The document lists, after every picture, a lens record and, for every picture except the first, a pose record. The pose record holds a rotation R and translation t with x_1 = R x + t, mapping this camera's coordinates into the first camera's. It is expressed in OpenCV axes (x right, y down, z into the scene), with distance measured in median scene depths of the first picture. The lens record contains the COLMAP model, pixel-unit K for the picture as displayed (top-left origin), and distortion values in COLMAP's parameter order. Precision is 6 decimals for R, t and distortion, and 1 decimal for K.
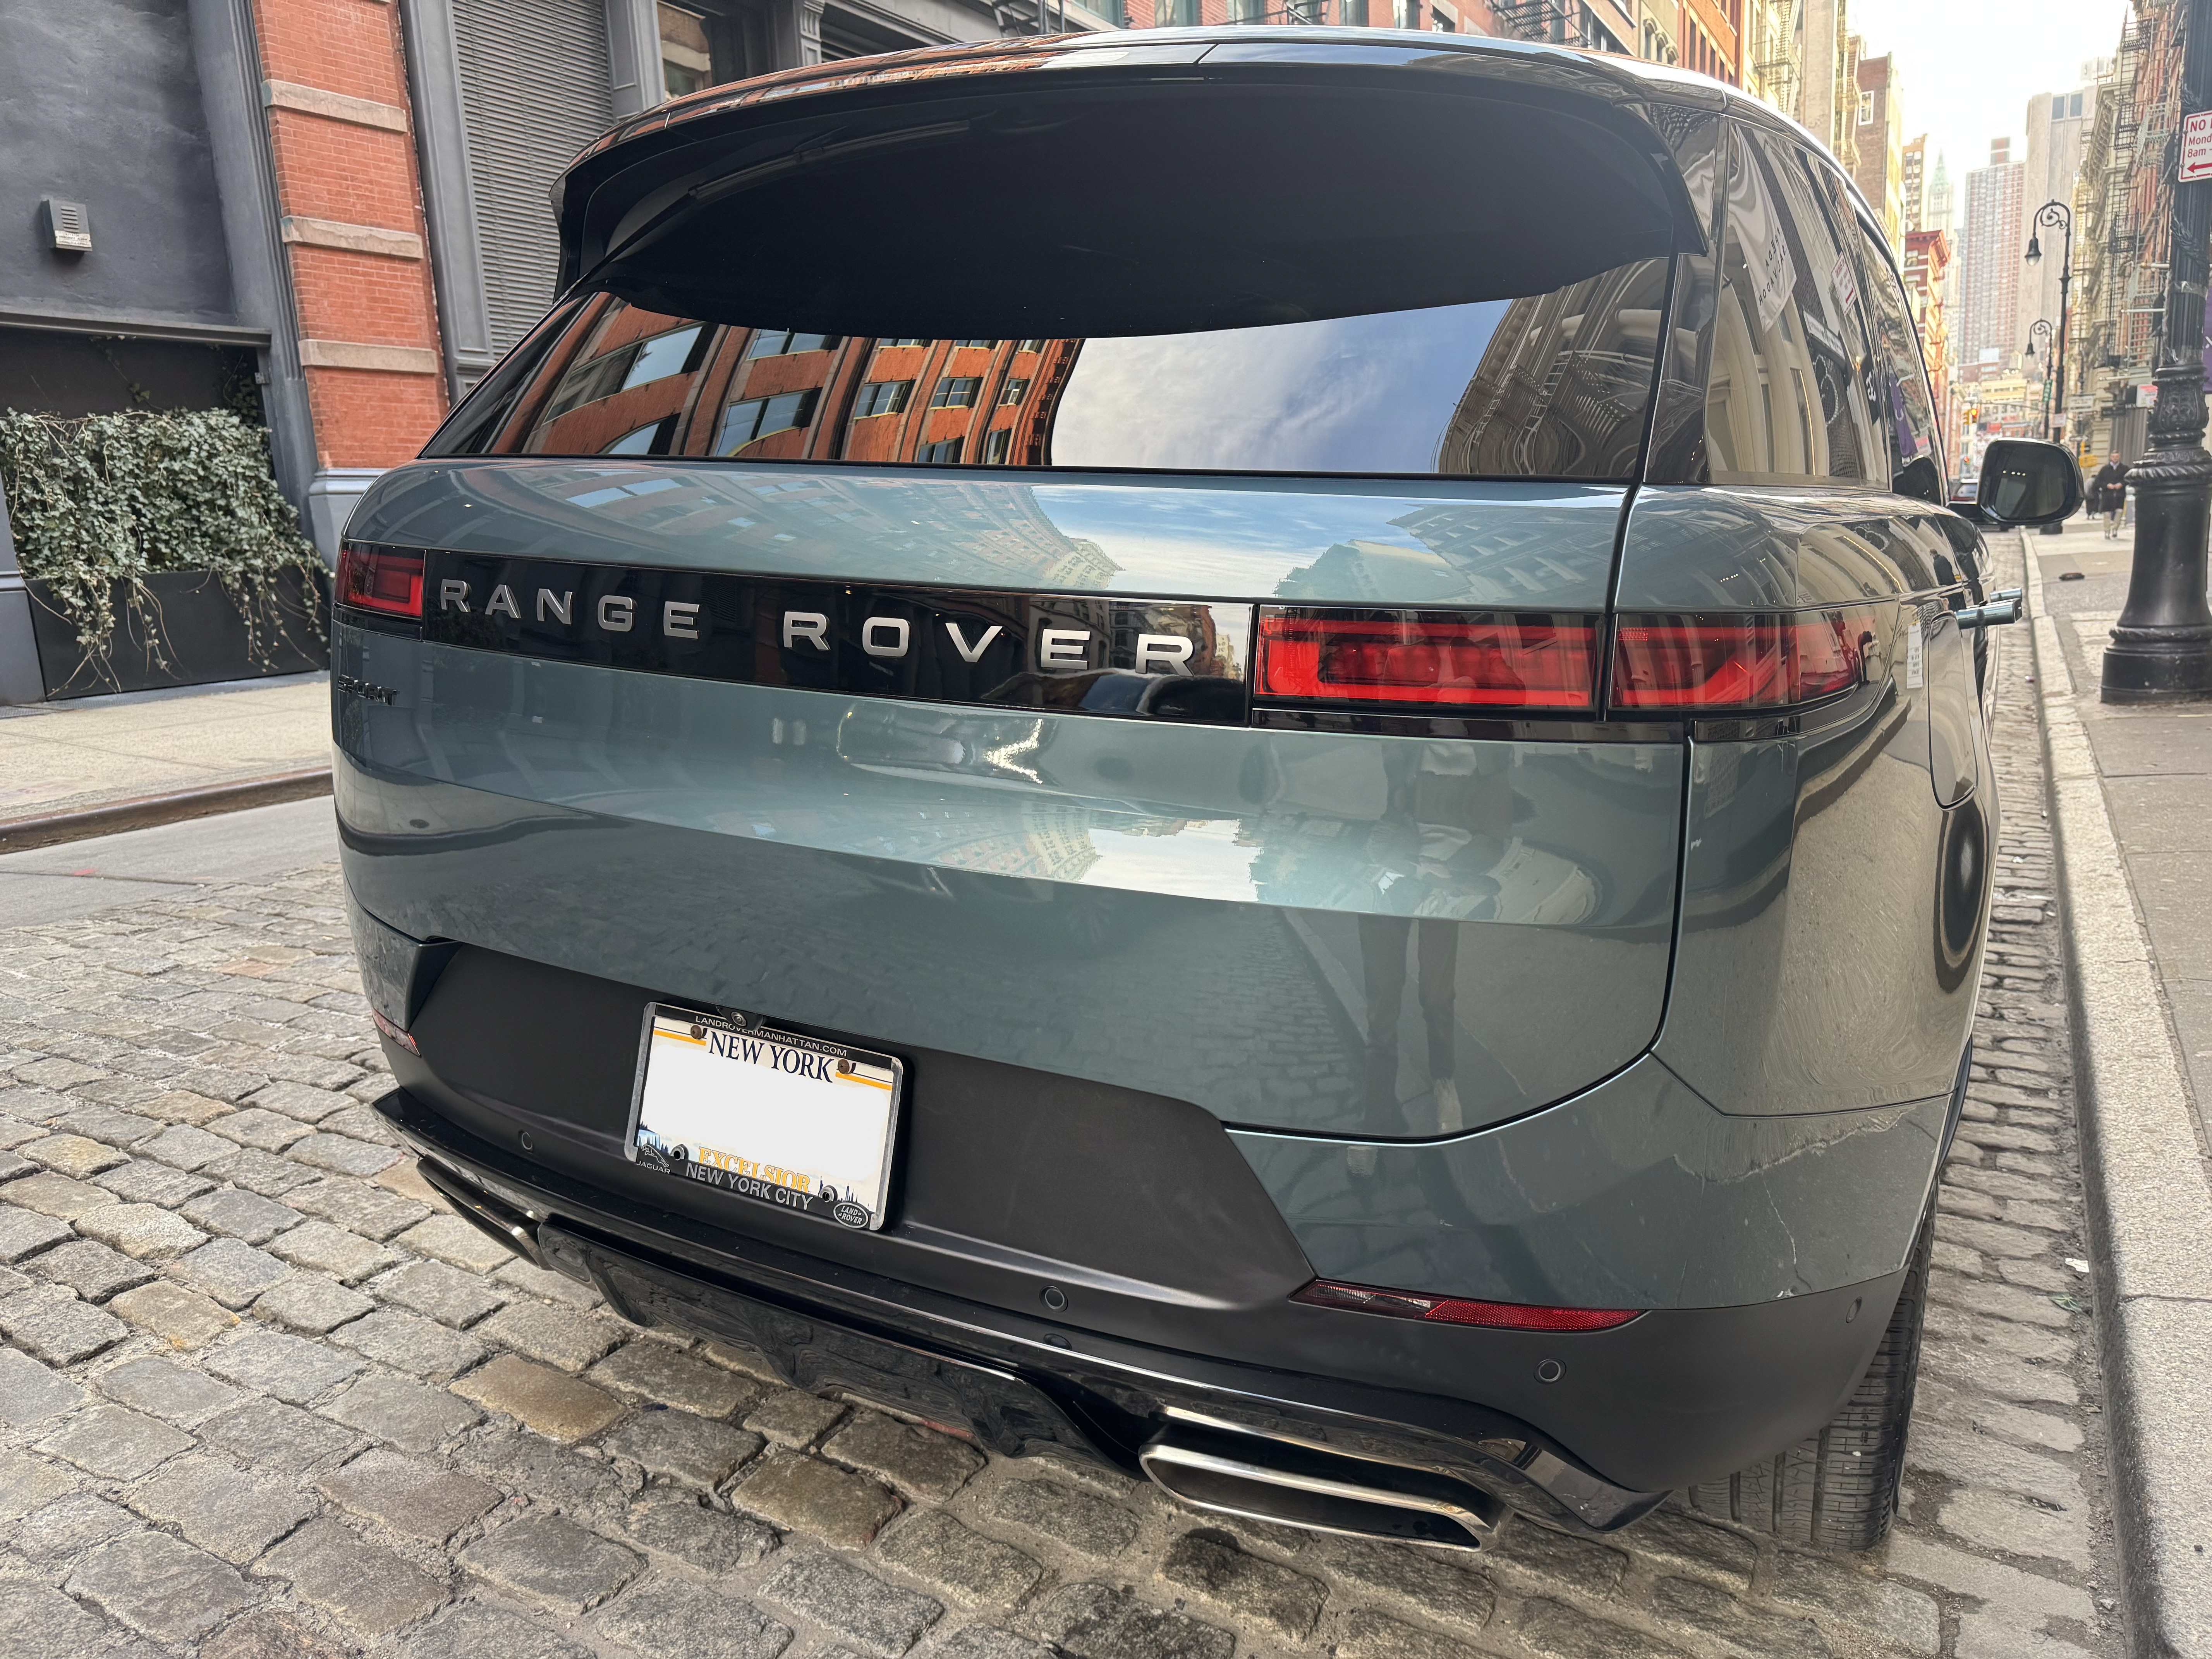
lens RADIAL K [[1463.4, 0, 1096.5], [0, 1463.4, 848.3], [0, 0, 1]] dist [0.010212, -0.016995]
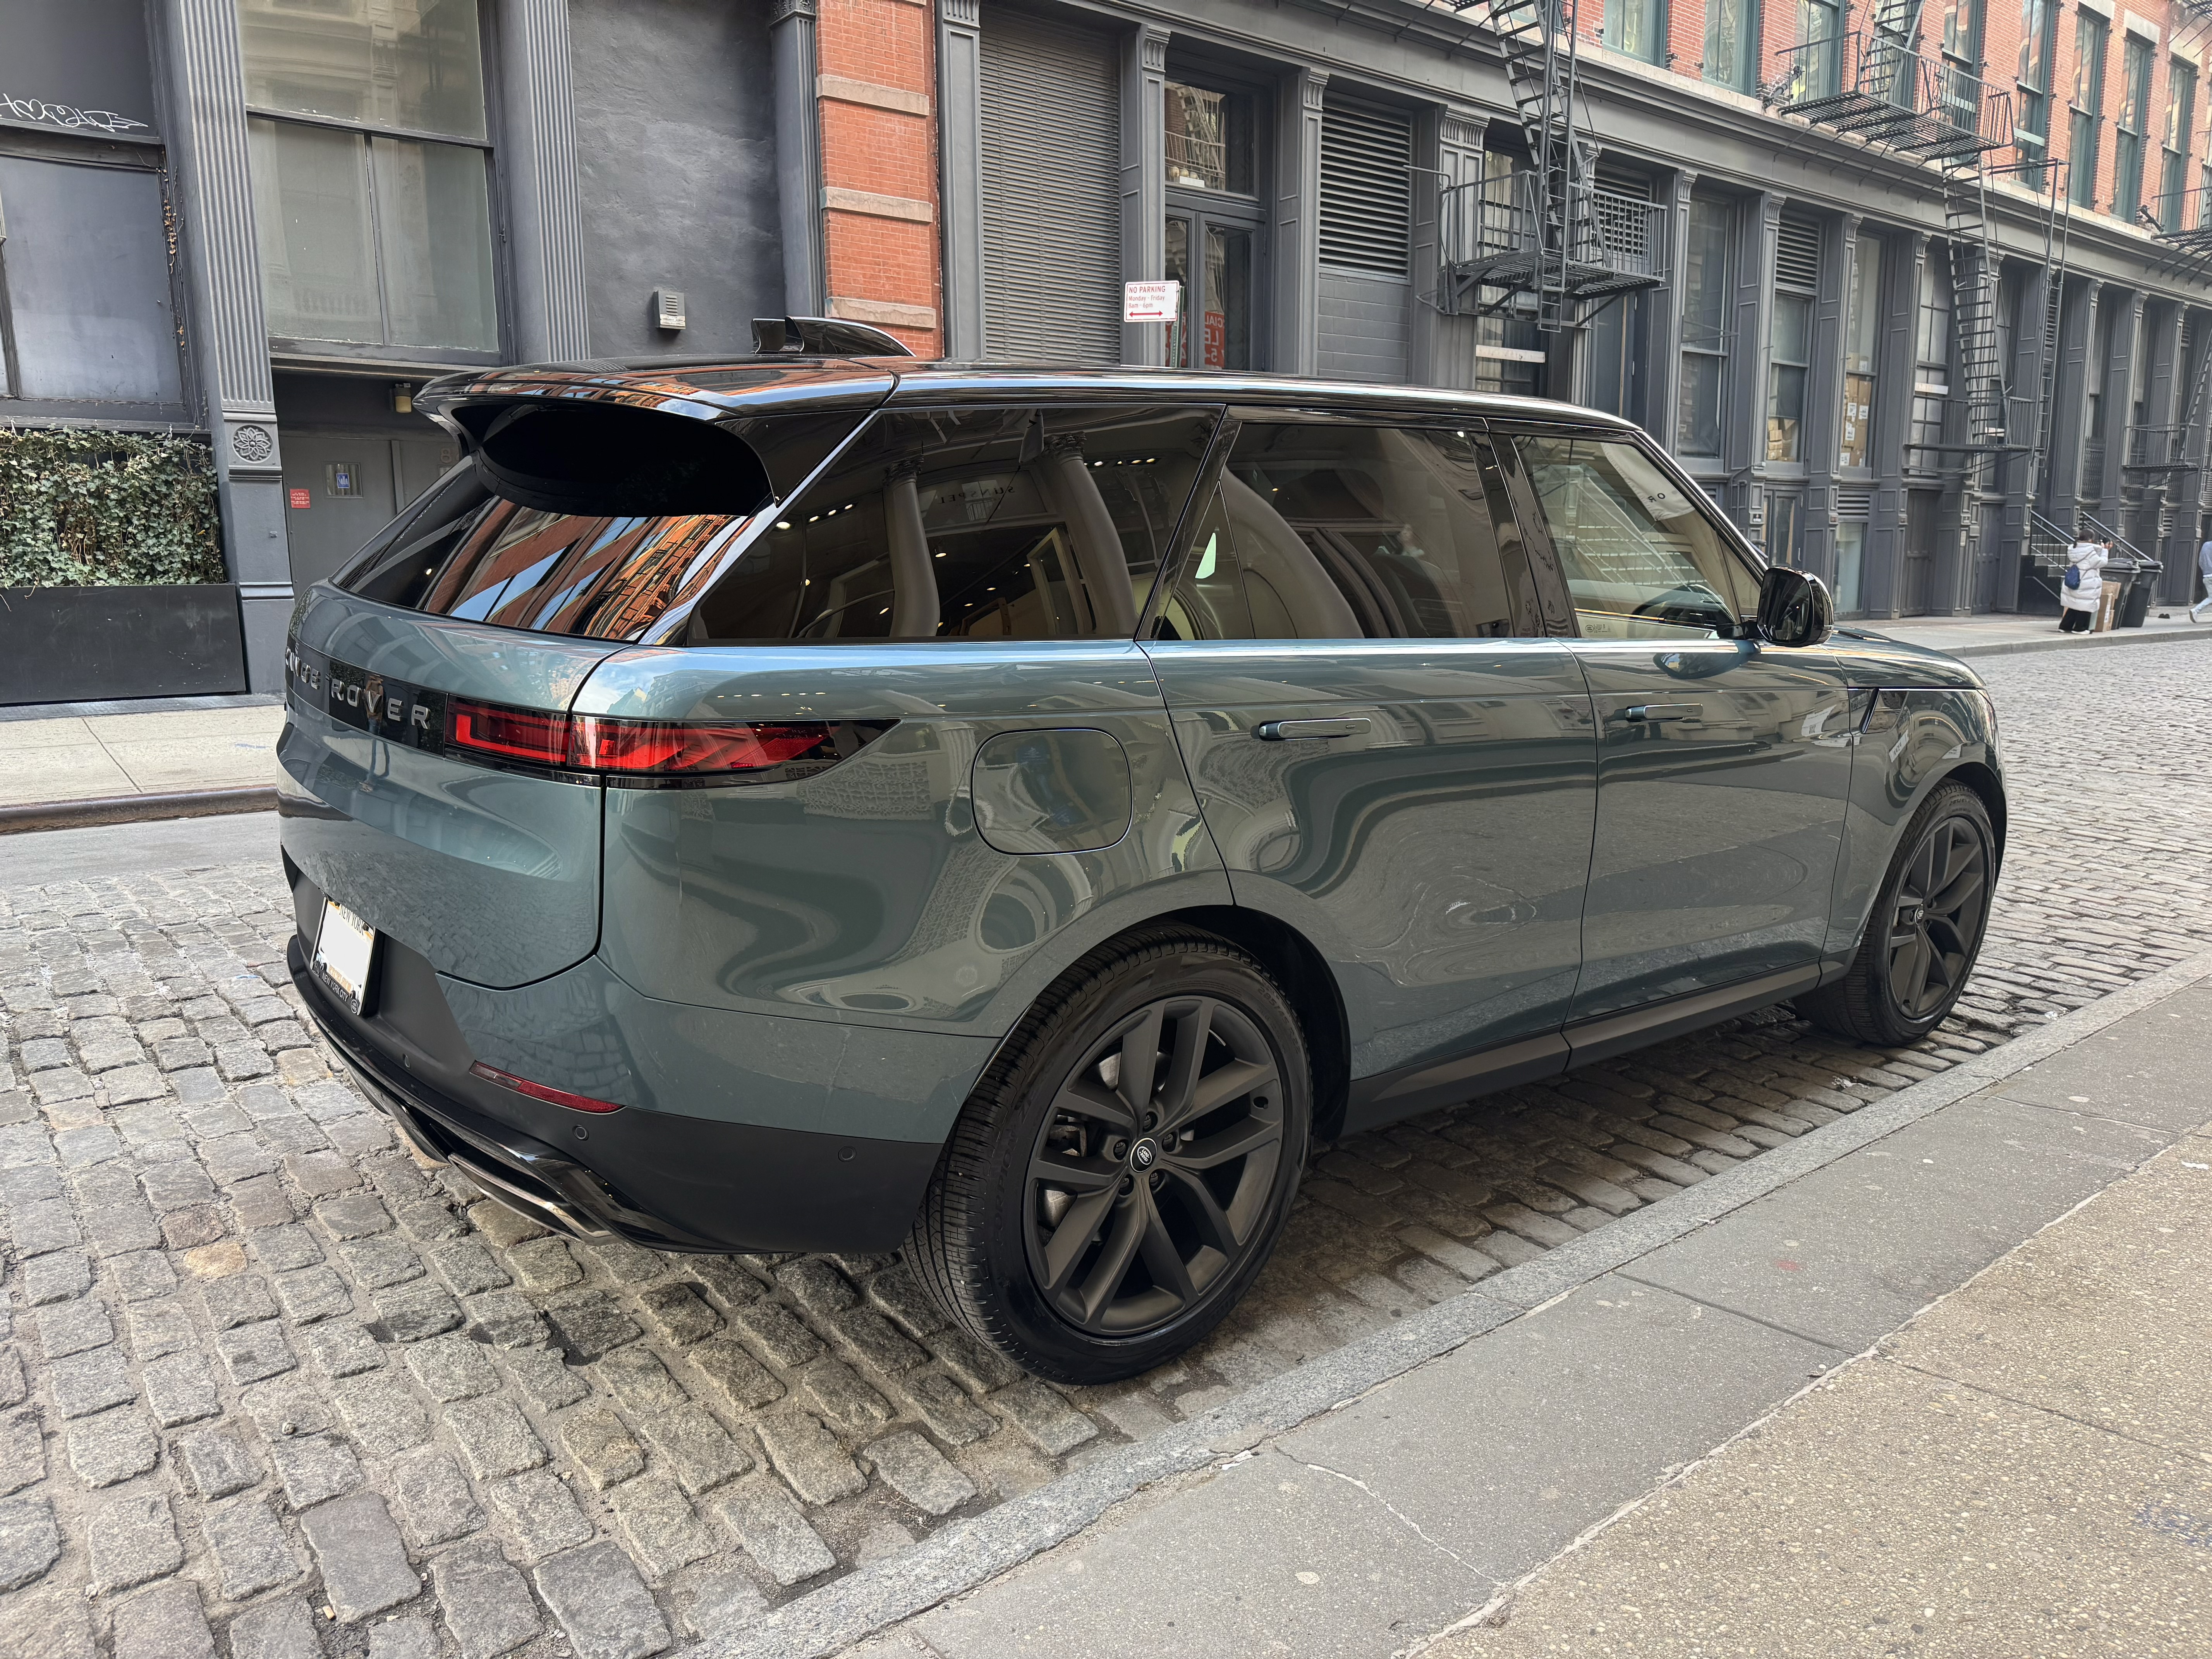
lens RADIAL K [[1463.4, 0, 1124.9], [0, 1463.4, 829.3], [0, 0, 1]] dist [0.010212, -0.016995]
pose [[0.934087, 0.097573, -0.343455, 0.142857], [-0.107591, 0.994143, -0.010186, -0.004680], [0.340450, 0.046467, 0.939114, -0.042934]]
